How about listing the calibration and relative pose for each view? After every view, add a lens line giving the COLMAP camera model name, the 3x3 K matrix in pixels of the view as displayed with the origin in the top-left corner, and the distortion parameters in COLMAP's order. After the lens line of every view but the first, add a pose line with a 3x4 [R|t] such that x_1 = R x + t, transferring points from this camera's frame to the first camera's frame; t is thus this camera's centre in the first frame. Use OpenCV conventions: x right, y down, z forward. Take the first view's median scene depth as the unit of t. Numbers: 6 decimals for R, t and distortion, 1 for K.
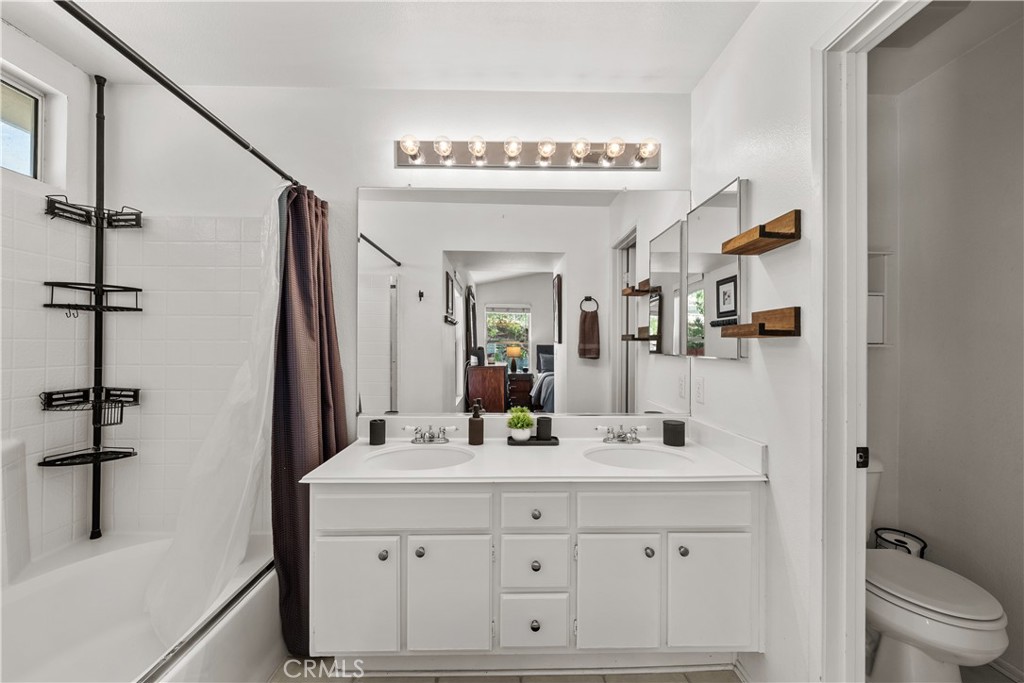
lens RADIAL K [[393.0, 0, 510.6], [0, 393.0, 342.7], [0, 0, 1]] dist [-0.001153, -0.000204]
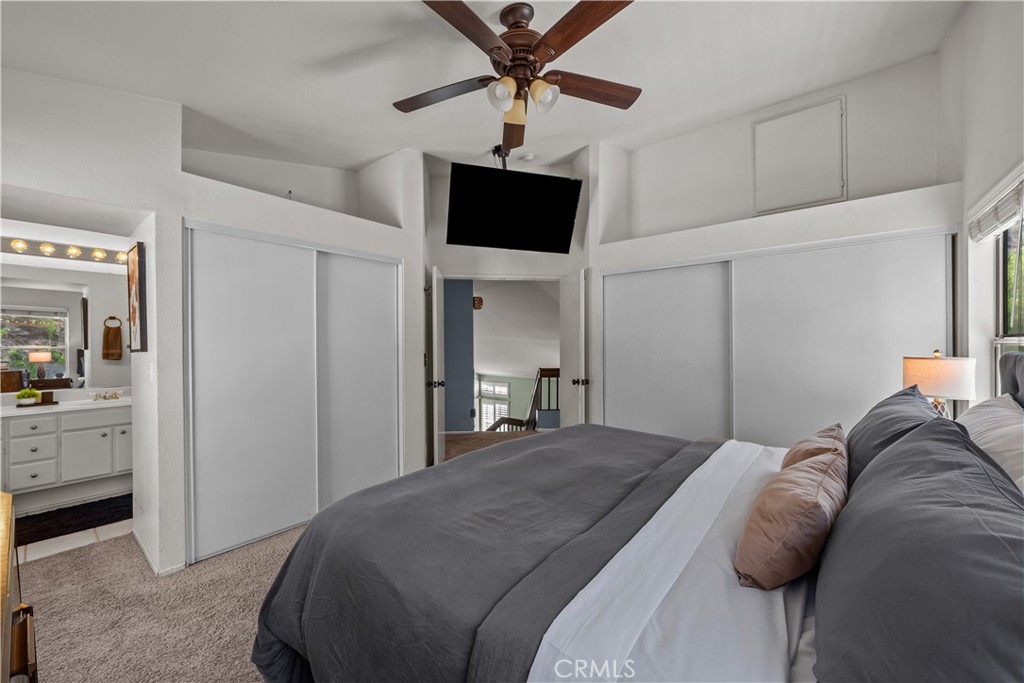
lens RADIAL K [[393.0, 0, 510.8], [0, 393.0, 342.0], [0, 0, 1]] dist [-0.001153, -0.000204]
pose [[0.650982, -0.011049, 0.759013, 0.103912], [0.007296, 0.999939, 0.008299, -0.047553], [-0.759058, 0.000135, 0.651023, -1.869996]]
